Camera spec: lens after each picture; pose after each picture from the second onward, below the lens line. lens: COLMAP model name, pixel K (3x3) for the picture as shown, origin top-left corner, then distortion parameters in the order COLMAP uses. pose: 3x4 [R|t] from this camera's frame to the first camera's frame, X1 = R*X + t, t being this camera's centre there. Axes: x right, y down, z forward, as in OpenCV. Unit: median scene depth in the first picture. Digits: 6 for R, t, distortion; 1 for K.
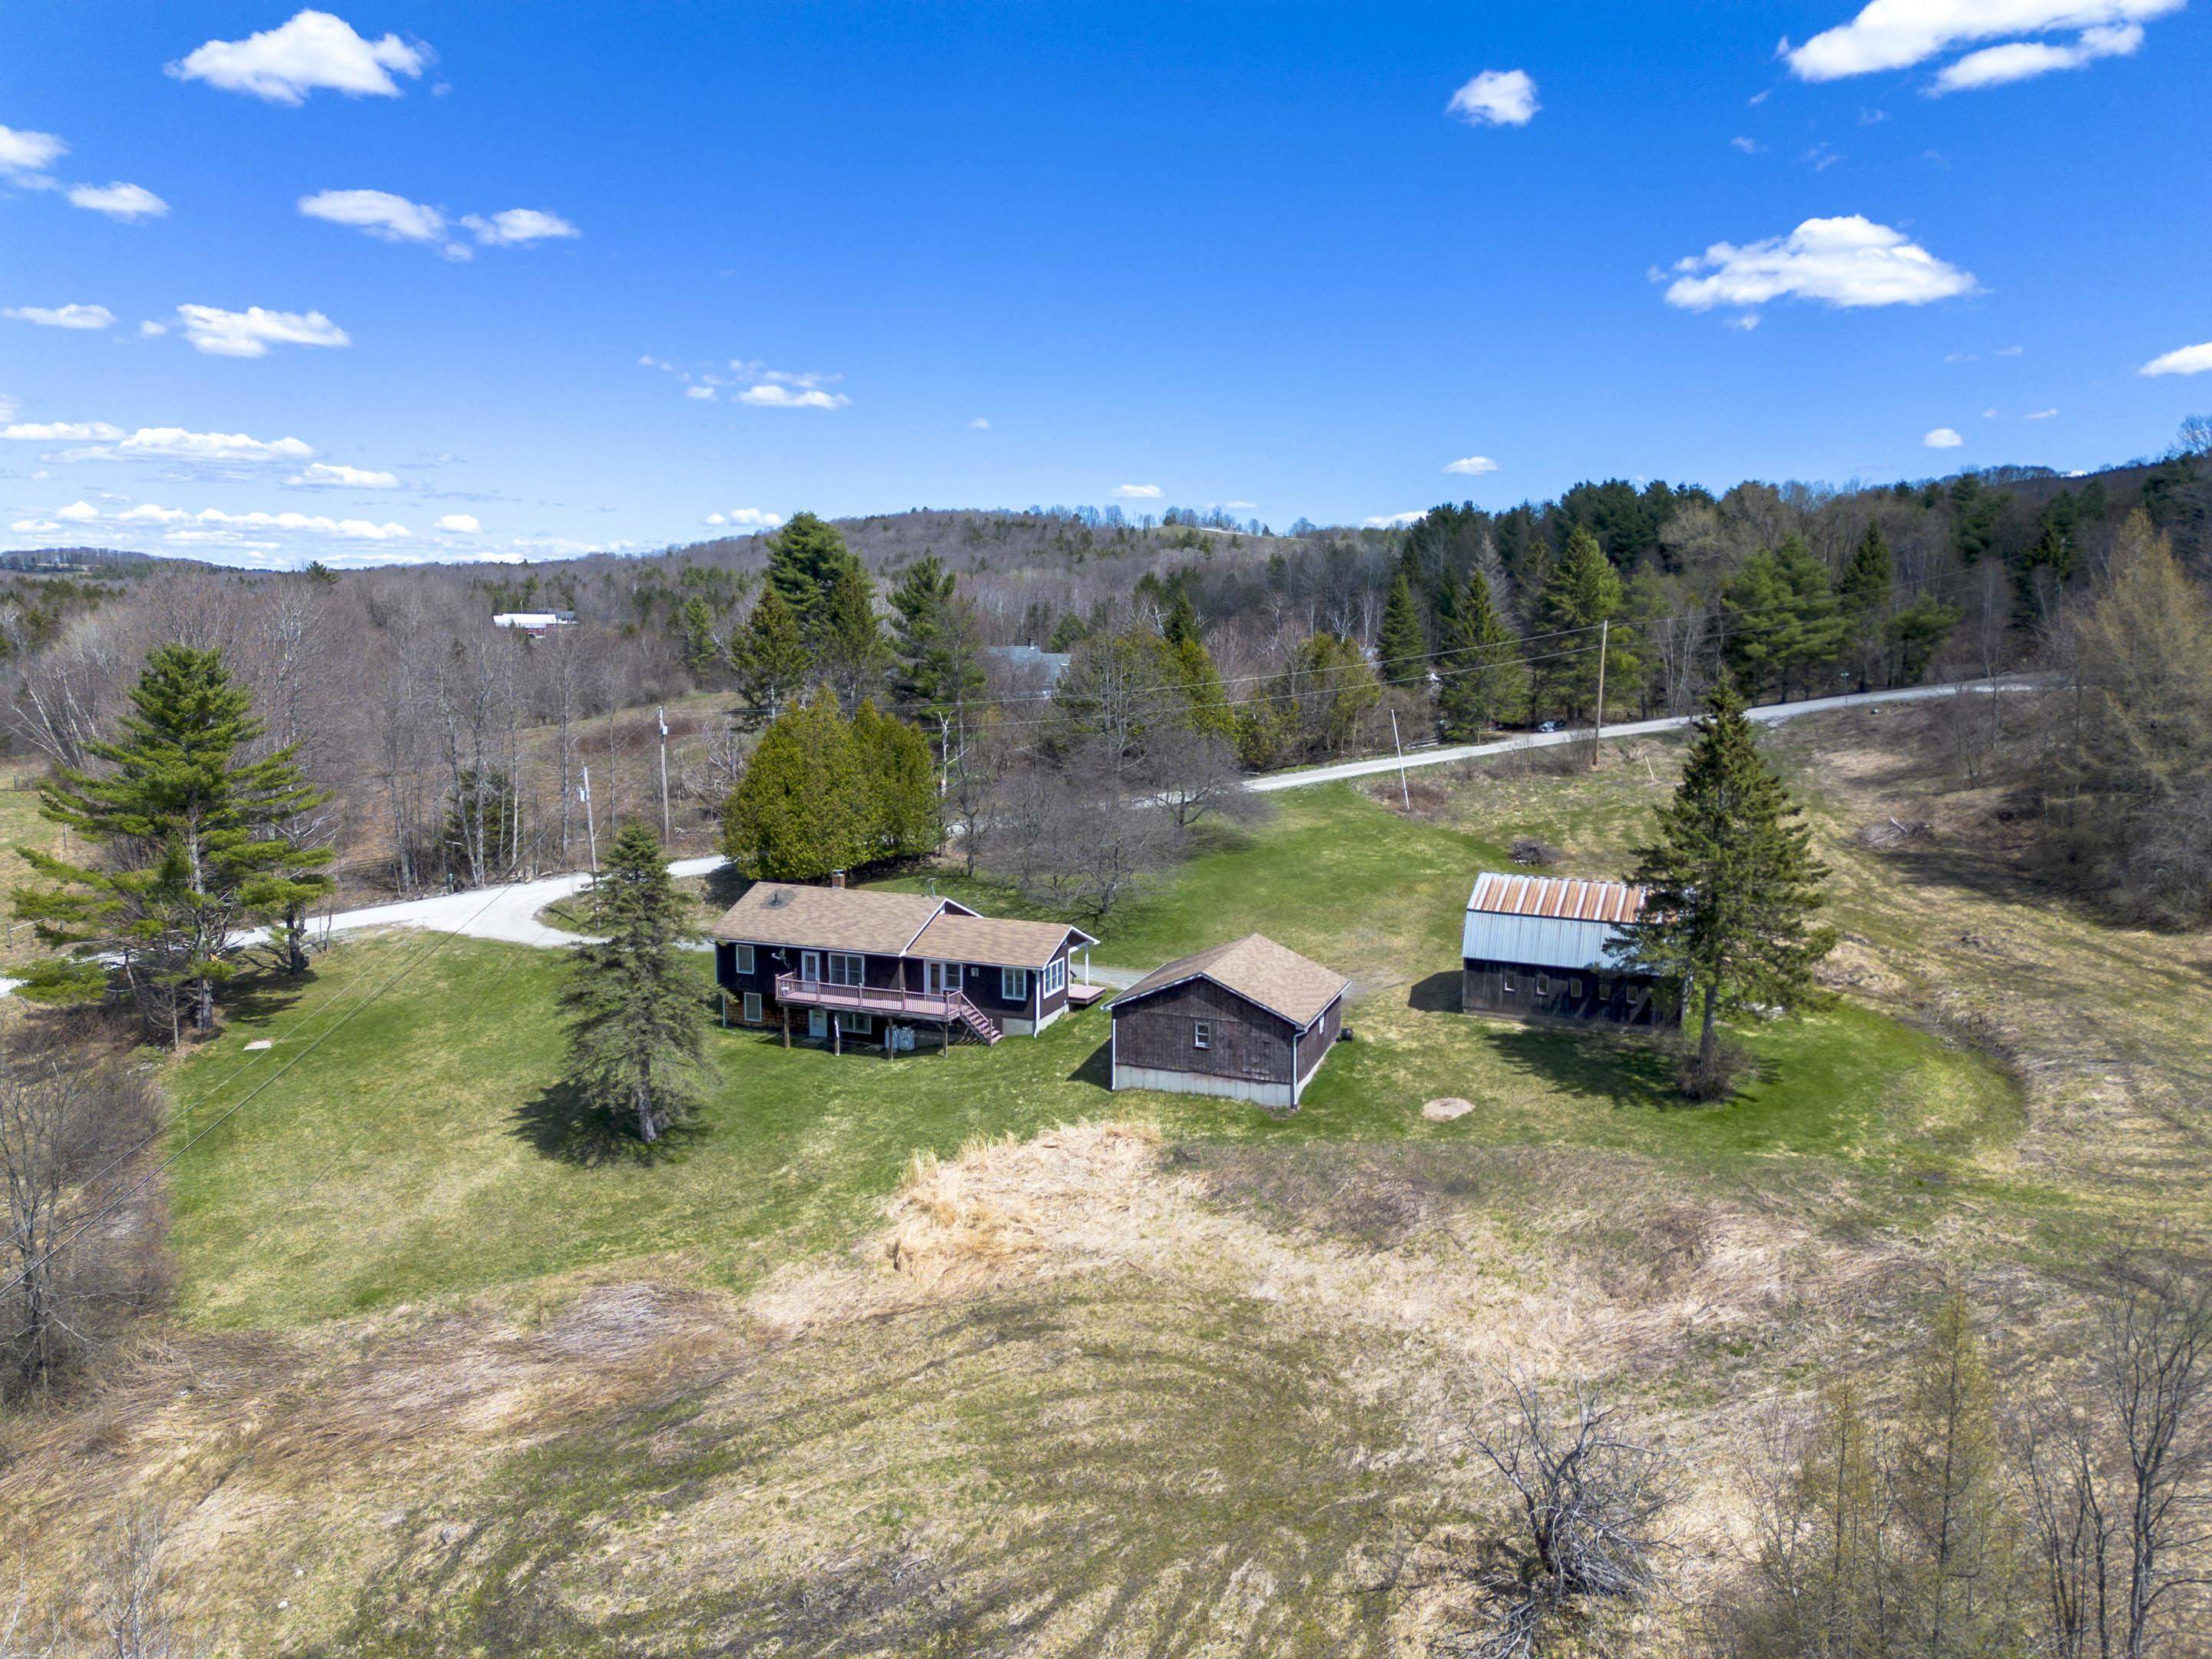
lens RADIAL K [[1566.0, 0, 1115.9], [0, 1566.0, 808.9], [0, 0, 1]] dist [0.080640, -0.072227]
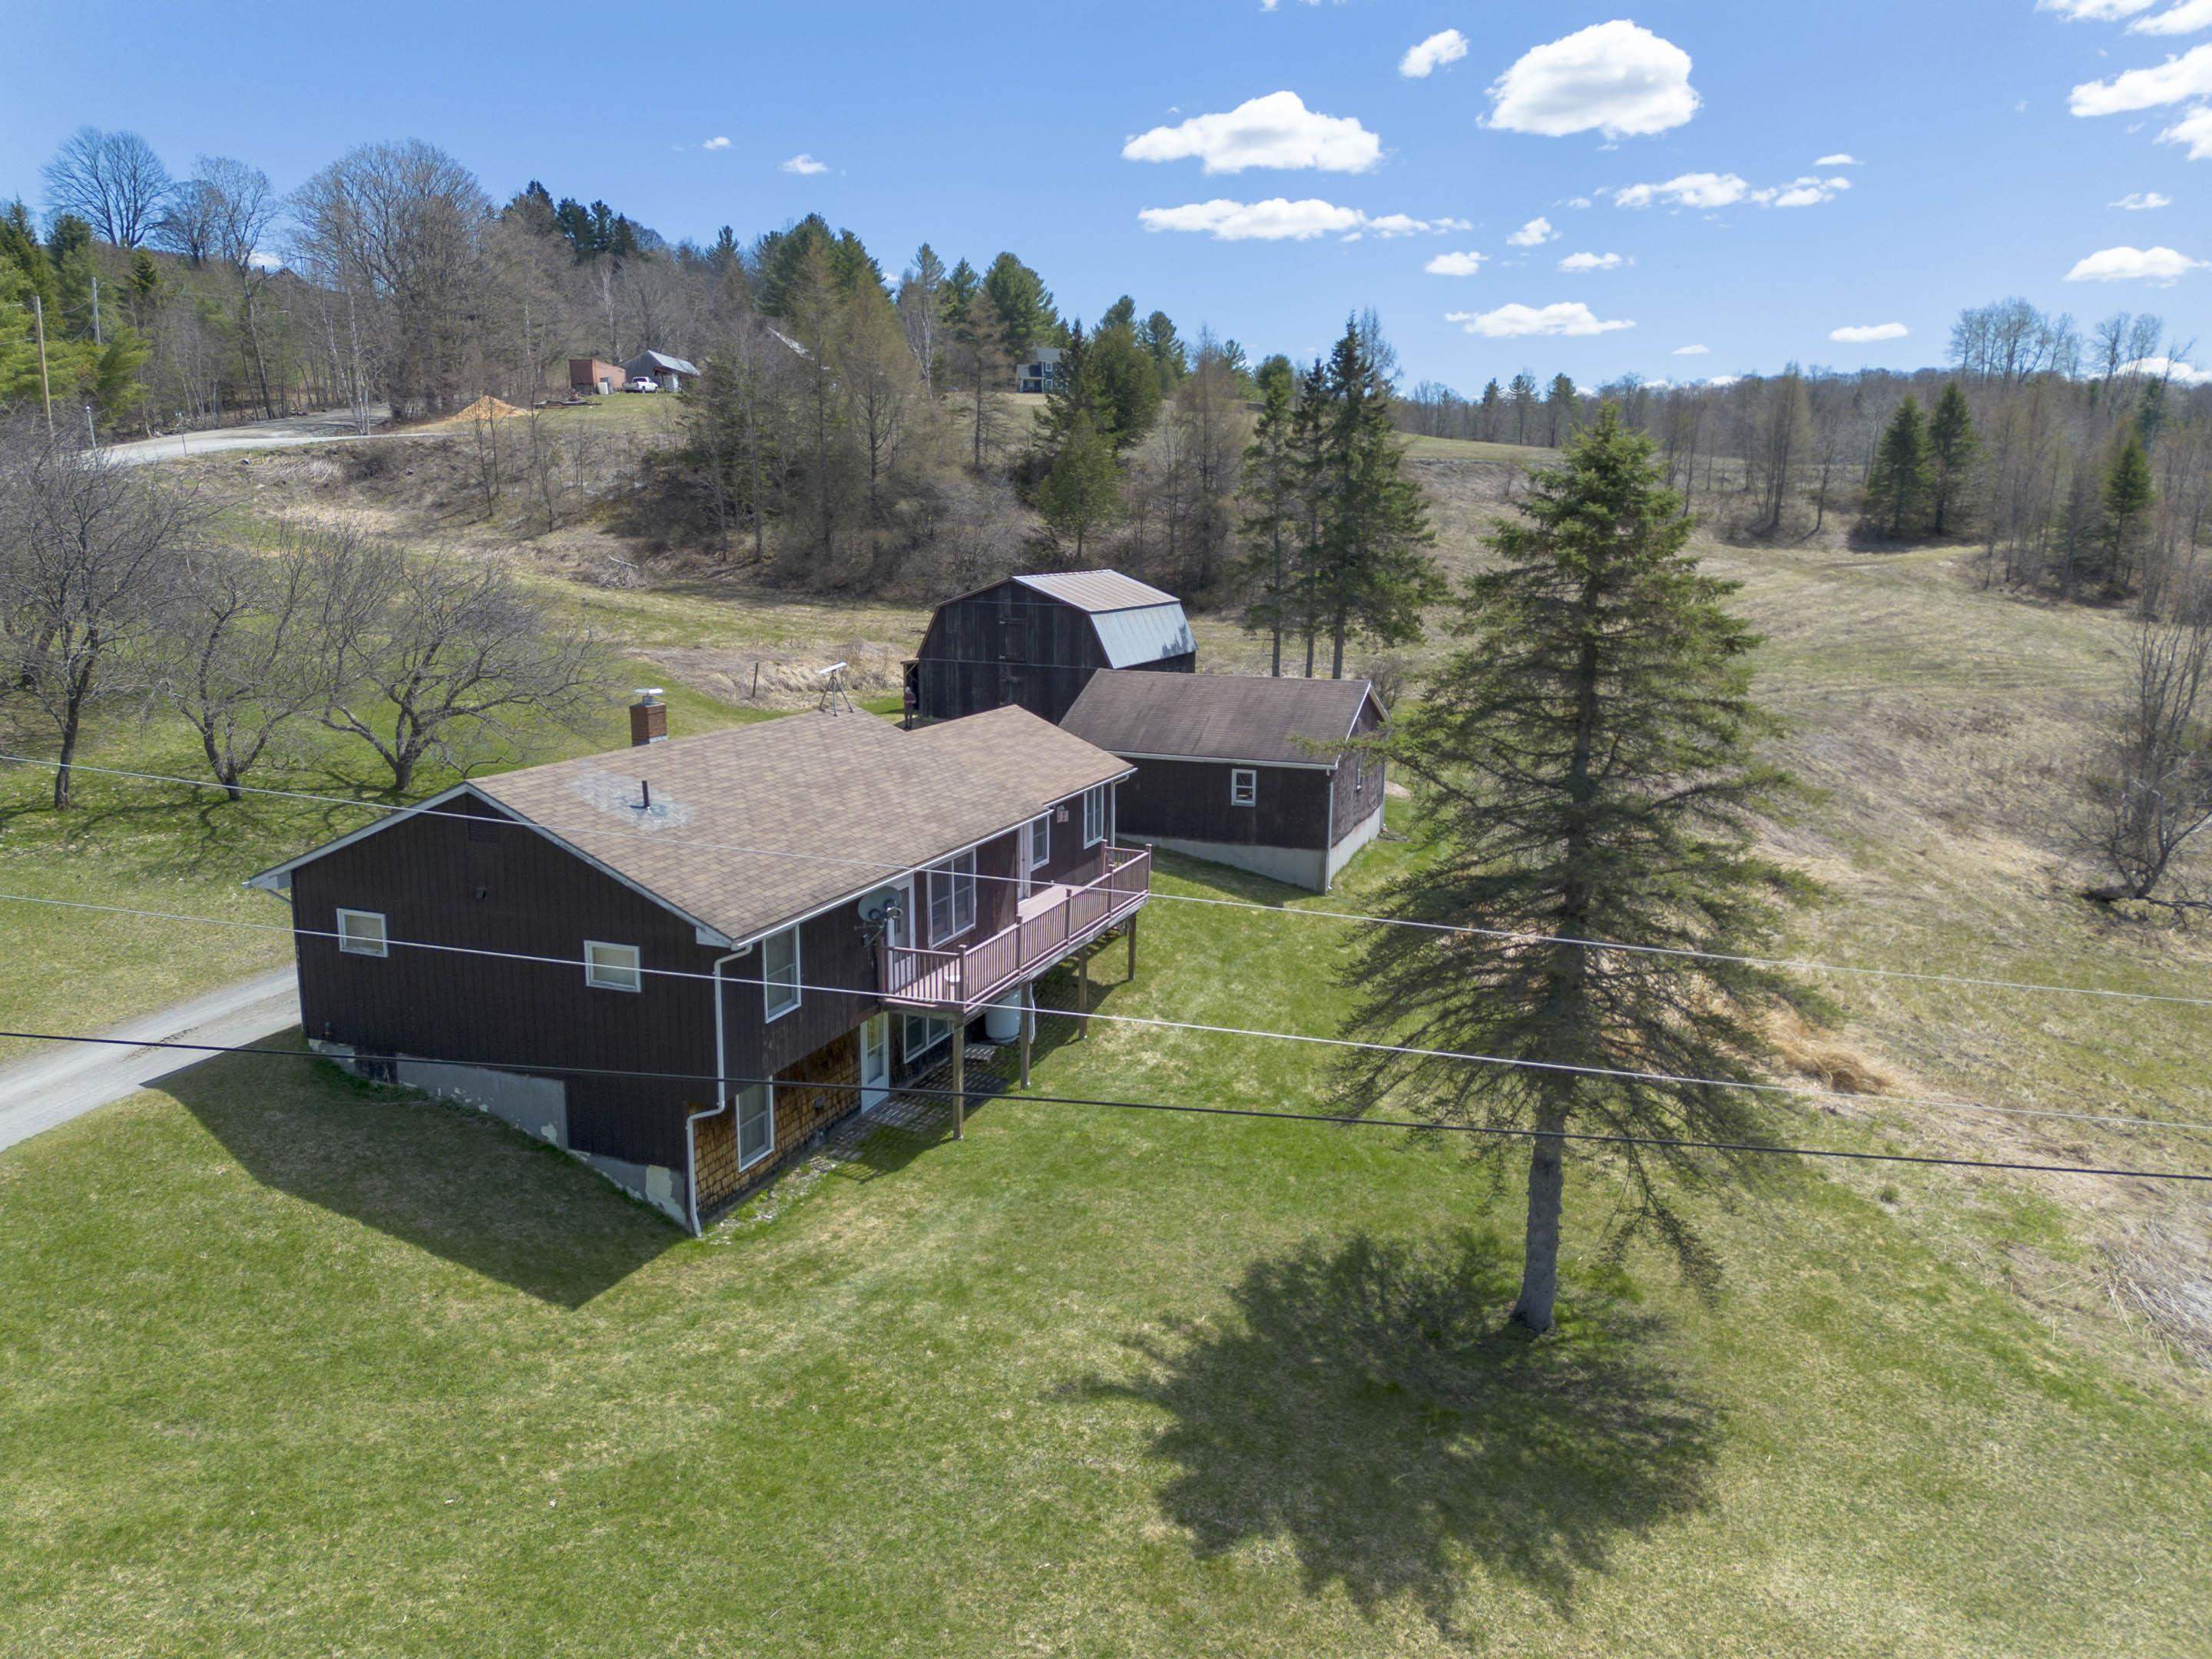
lens RADIAL K [[1566.0, 0, 1108.6], [0, 1566.0, 812.1], [0, 0, 1]] dist [0.080640, -0.072227]
pose [[-0.007258, -0.192203, 0.981328, -0.583637], [0.122908, 0.973742, 0.191626, 0.010723], [-0.992392, 0.122004, 0.016556, 0.991936]]
